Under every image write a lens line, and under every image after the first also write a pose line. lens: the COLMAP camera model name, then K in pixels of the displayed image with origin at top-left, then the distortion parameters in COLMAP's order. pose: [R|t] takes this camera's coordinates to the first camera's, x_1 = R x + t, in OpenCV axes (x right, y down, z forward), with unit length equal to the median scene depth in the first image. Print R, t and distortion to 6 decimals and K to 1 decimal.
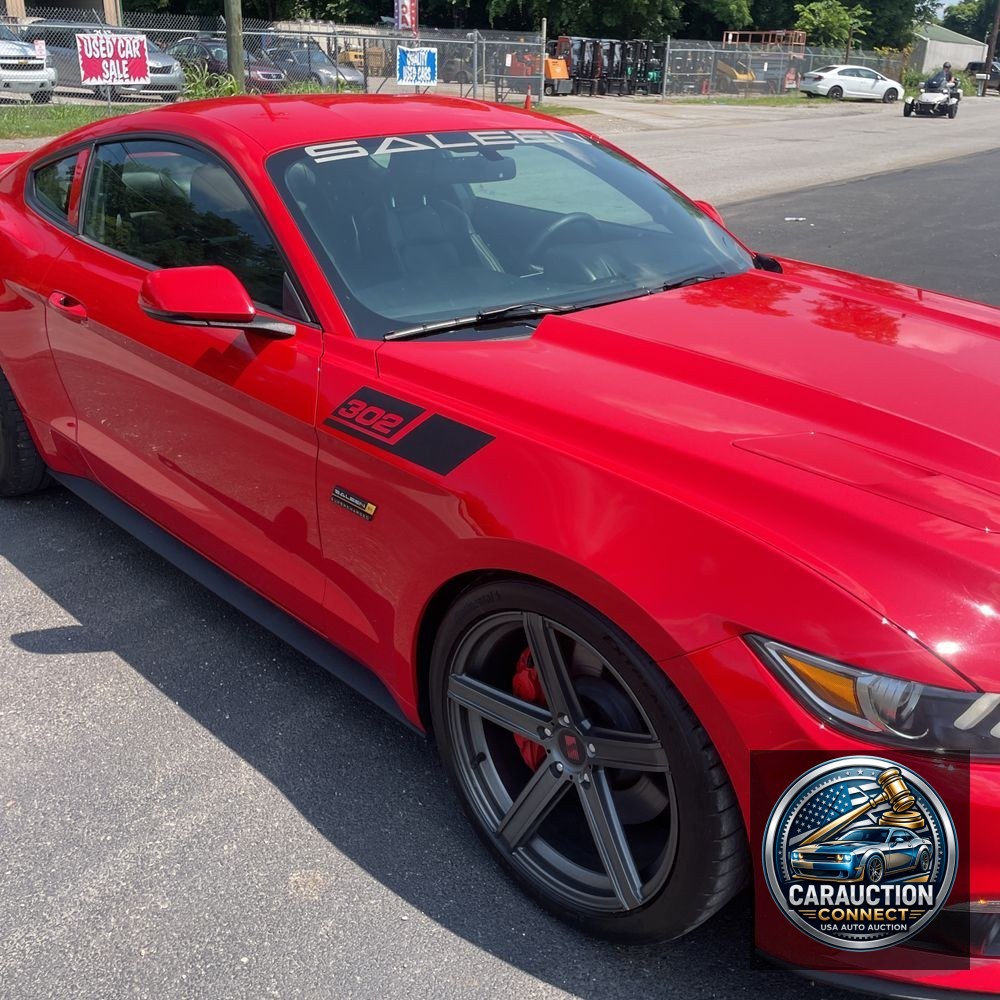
lens RADIAL K [[1022.6, 0, 473.6], [0, 1022.6, 498.7], [0, 0, 1]] dist [0.070572, -0.097336]
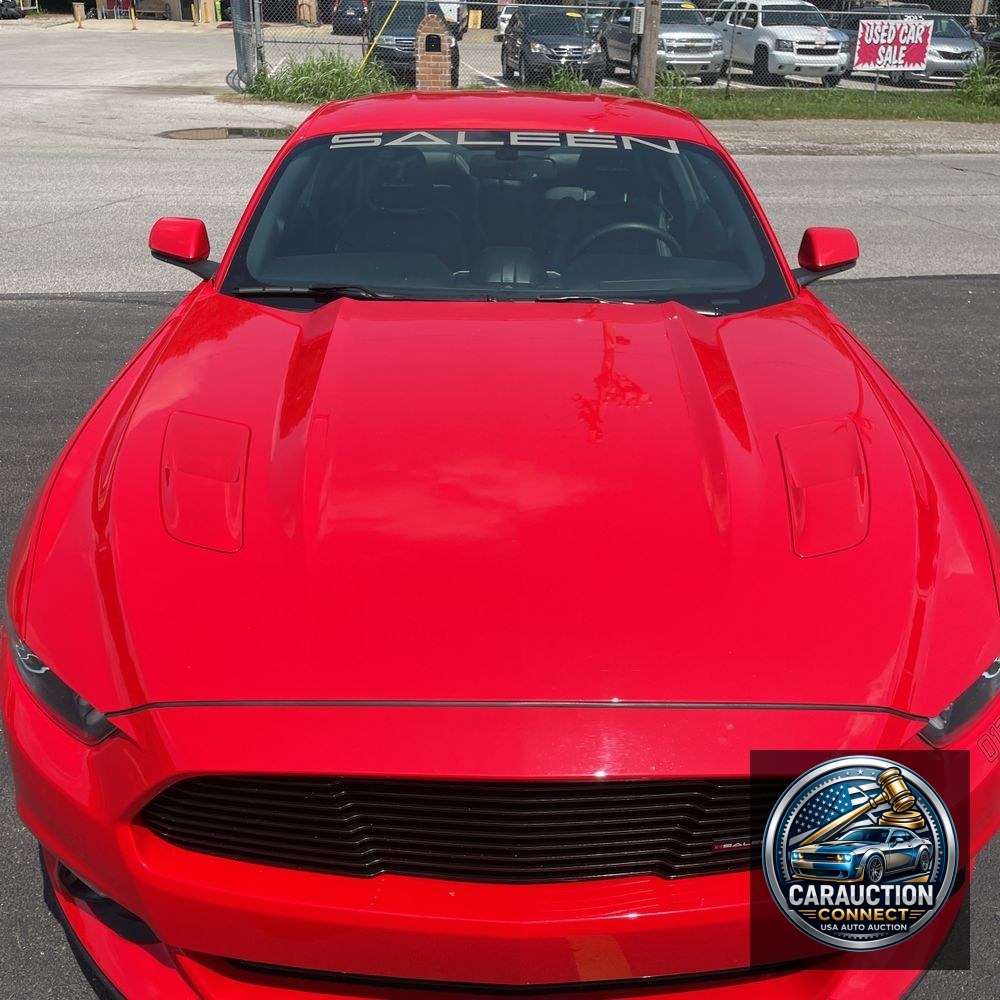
lens RADIAL K [[1016.2, 0, 489.7], [0, 1016.2, 490.7], [0, 0, 1]] dist [0.077295, -0.104120]
pose [[0.711454, 0.286305, -0.641765, 0.114996], [-0.279801, 0.953142, 0.115033, -0.018080], [0.644628, 0.097726, 0.758225, 0.033950]]
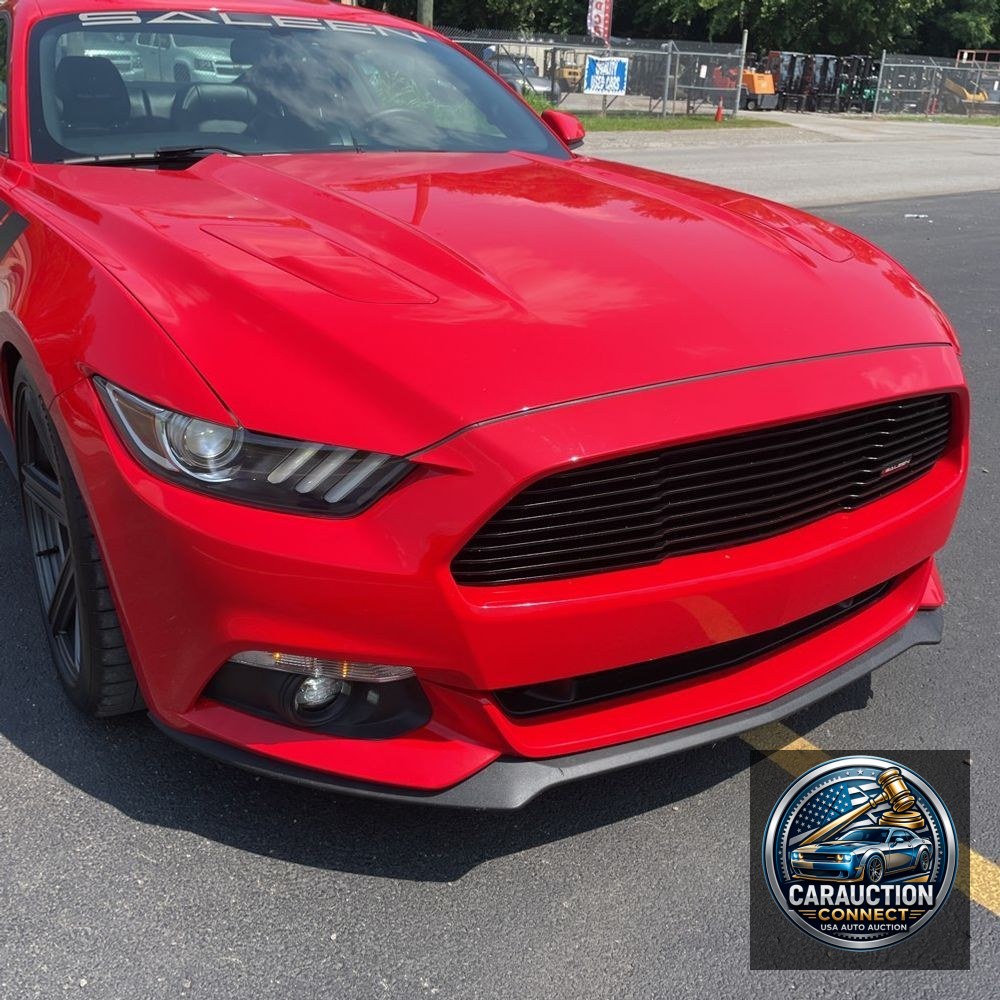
lens RADIAL K [[1022.6, 0, 473.6], [0, 1022.6, 498.7], [0, 0, 1]] dist [0.070572, -0.097336]
pose [[0.973008, 0.097830, -0.209007, 0.069343], [-0.103242, 0.994541, -0.015115, 0.018581], [0.206387, 0.036286, 0.977797, 0.006169]]
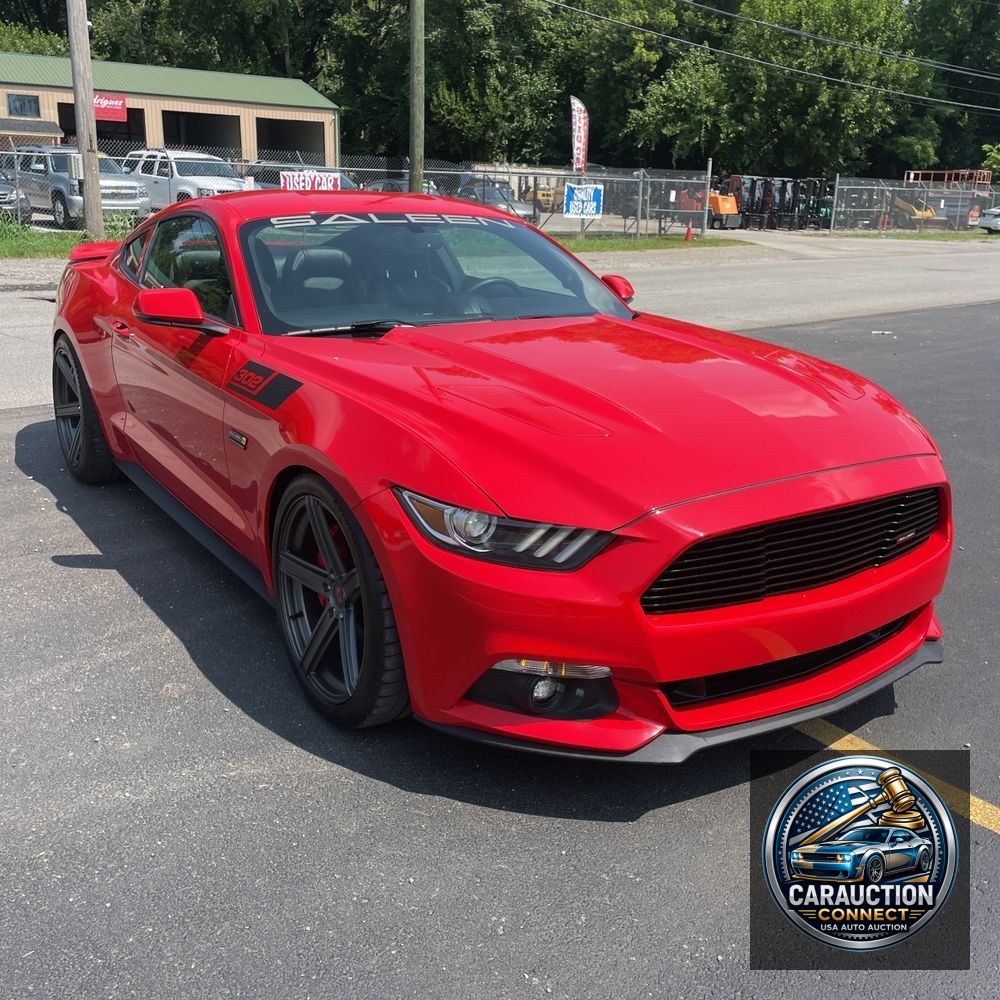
lens RADIAL K [[1038.2, 0, 484.1], [0, 1038.2, 498.9], [0, 0, 1]] dist [0.091327, -0.134254]
pose [[0.982270, 0.056052, -0.178898, 0.055736], [-0.078090, 0.989864, -0.118625, 0.026609], [0.170436, 0.130492, 0.976690, -0.043840]]
